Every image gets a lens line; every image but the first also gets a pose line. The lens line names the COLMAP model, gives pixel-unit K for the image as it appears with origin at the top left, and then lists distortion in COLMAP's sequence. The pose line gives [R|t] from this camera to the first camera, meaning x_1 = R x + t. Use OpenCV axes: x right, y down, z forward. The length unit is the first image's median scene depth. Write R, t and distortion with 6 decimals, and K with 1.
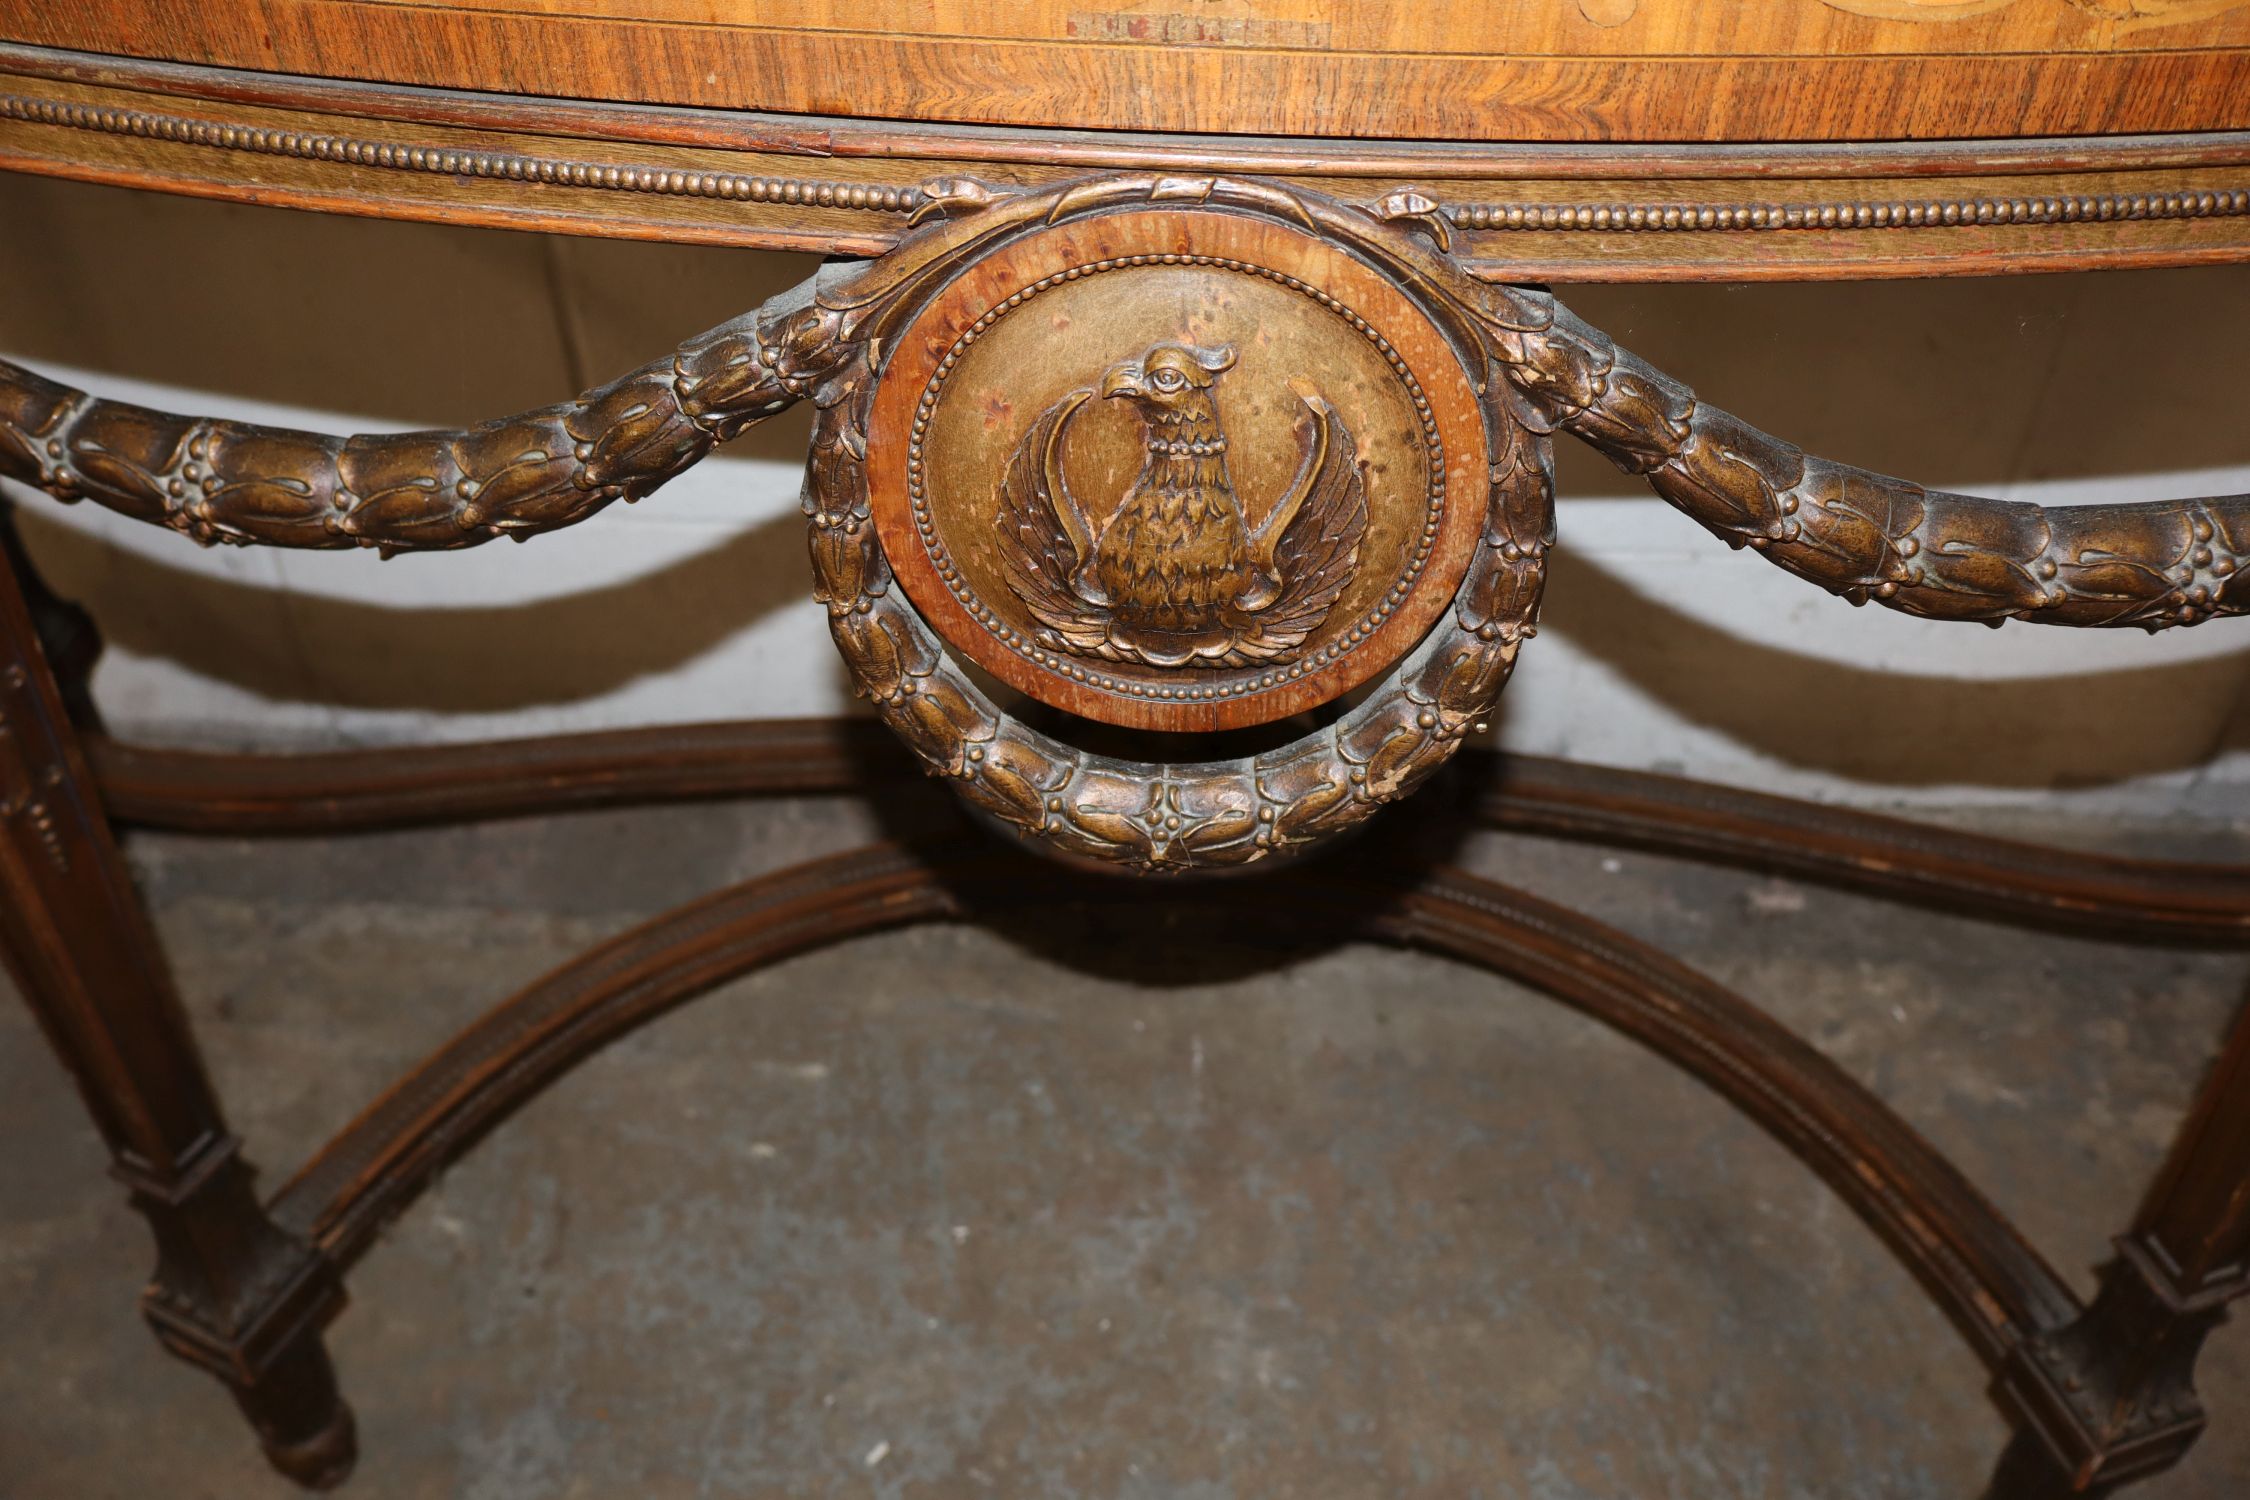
lens RADIAL K [[2147.1, 0, 1139.3], [0, 2147.1, 751.4], [0, 0, 1]] dist [0.018419, 0.000000]
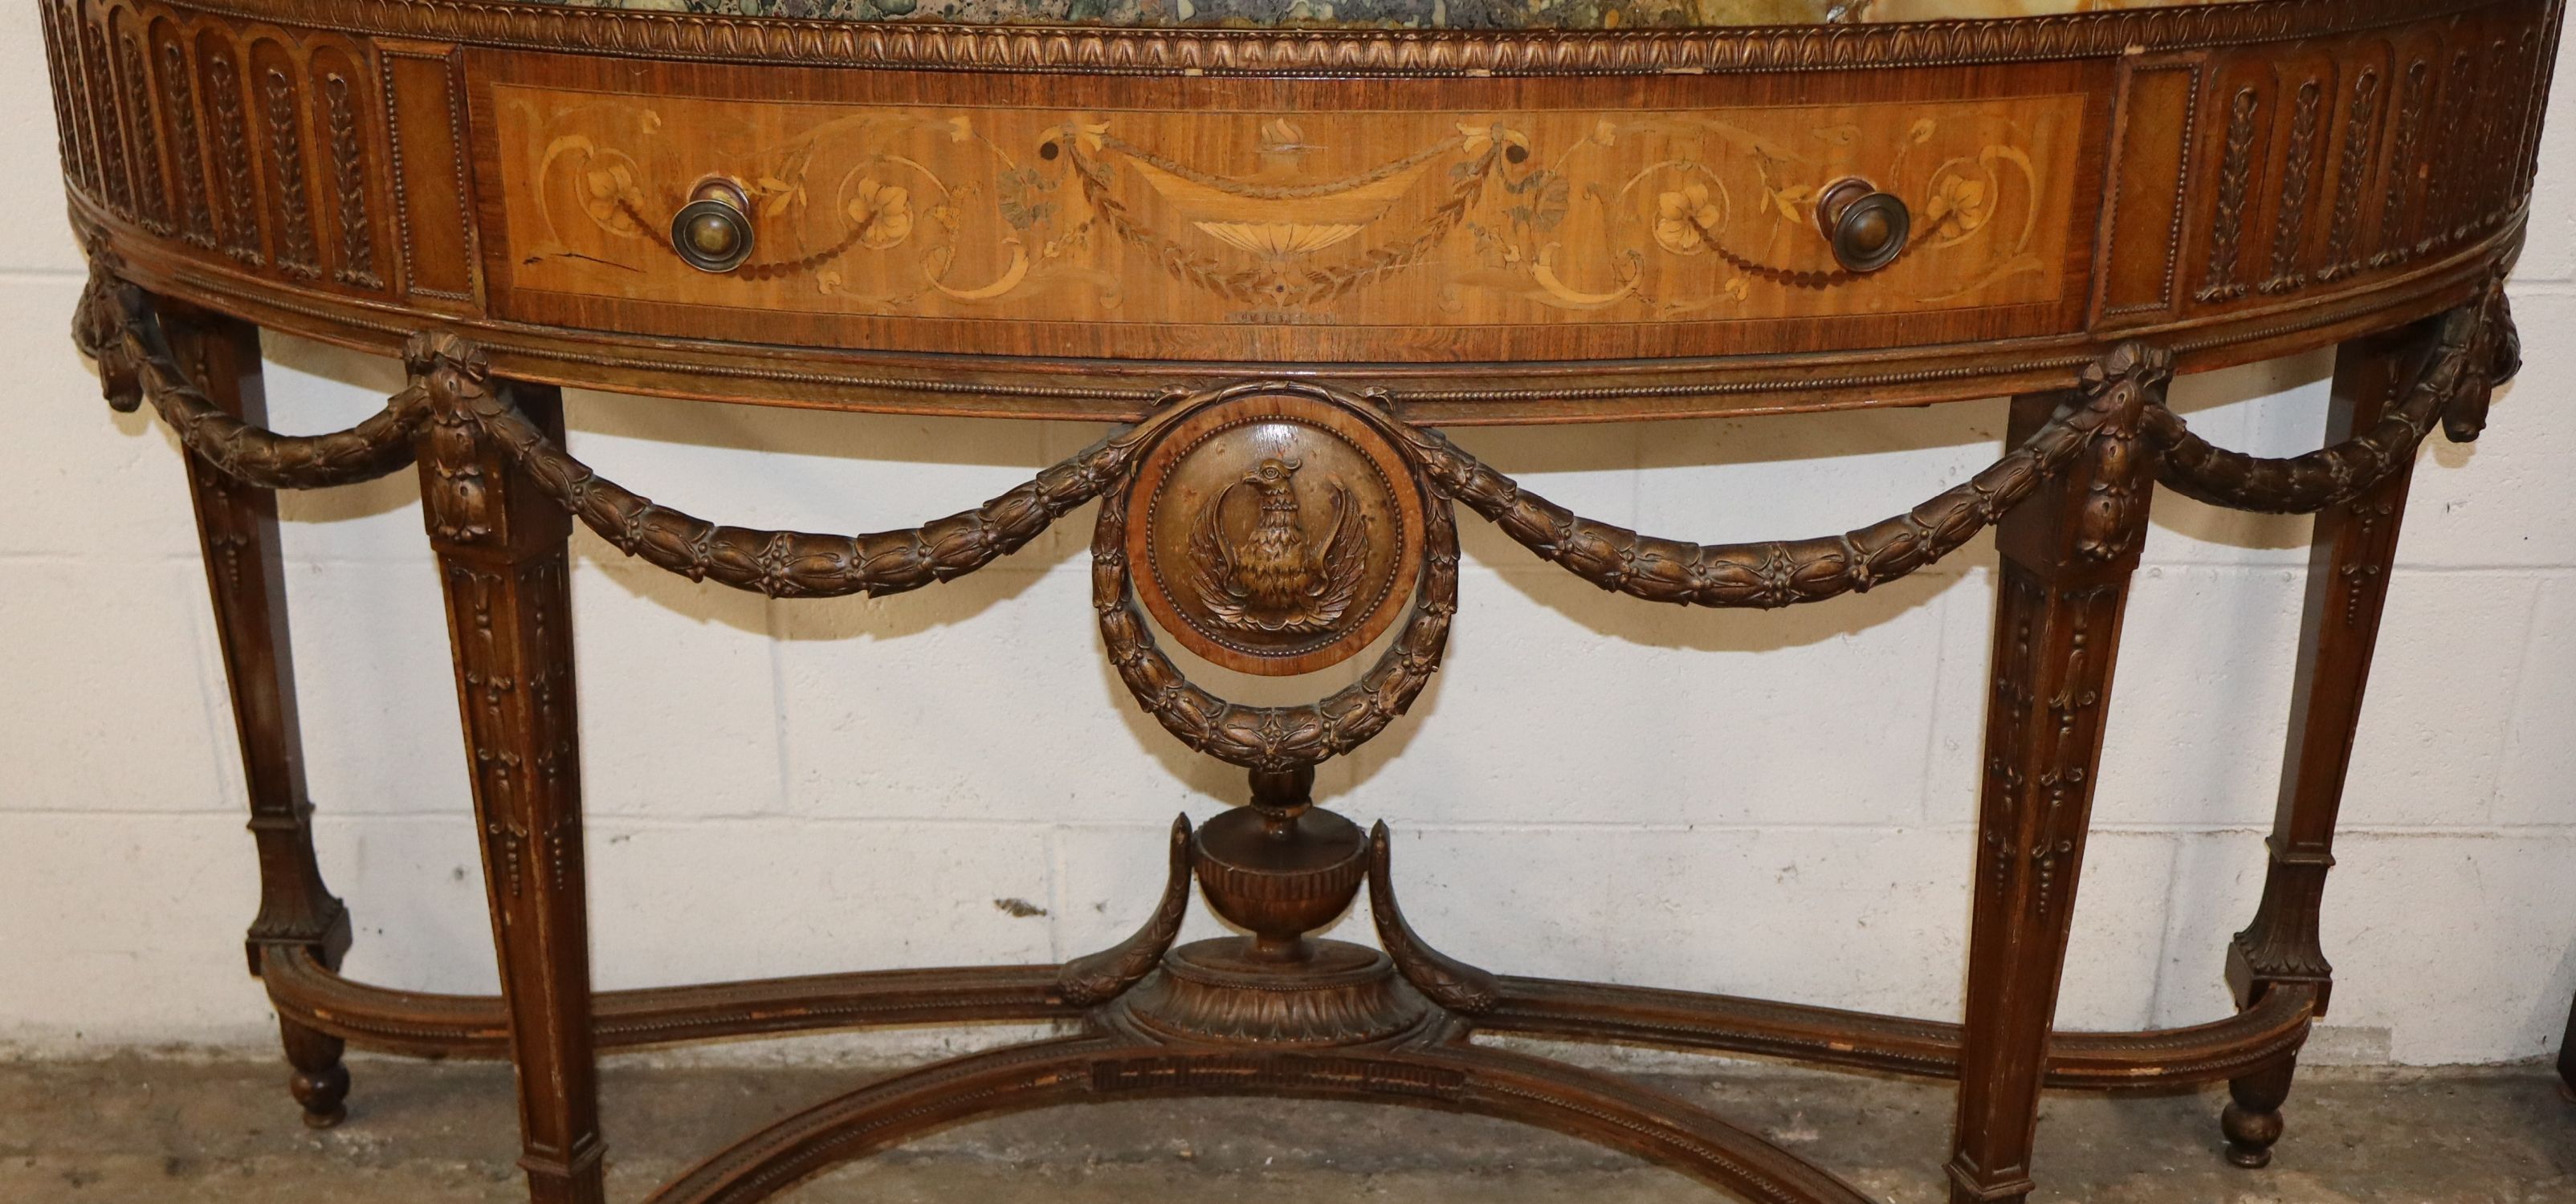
lens RADIAL K [[2751.4, 0, 1291.6], [0, 2751.4, 589.5], [0, 0, 1]] dist [0.116085, 0.000000]
pose [[0.999086, -0.020488, 0.037521, -0.073412], [0.031189, 0.949581, -0.311966, 0.819044], [-0.029237, 0.312851, 0.949352, -1.634250]]
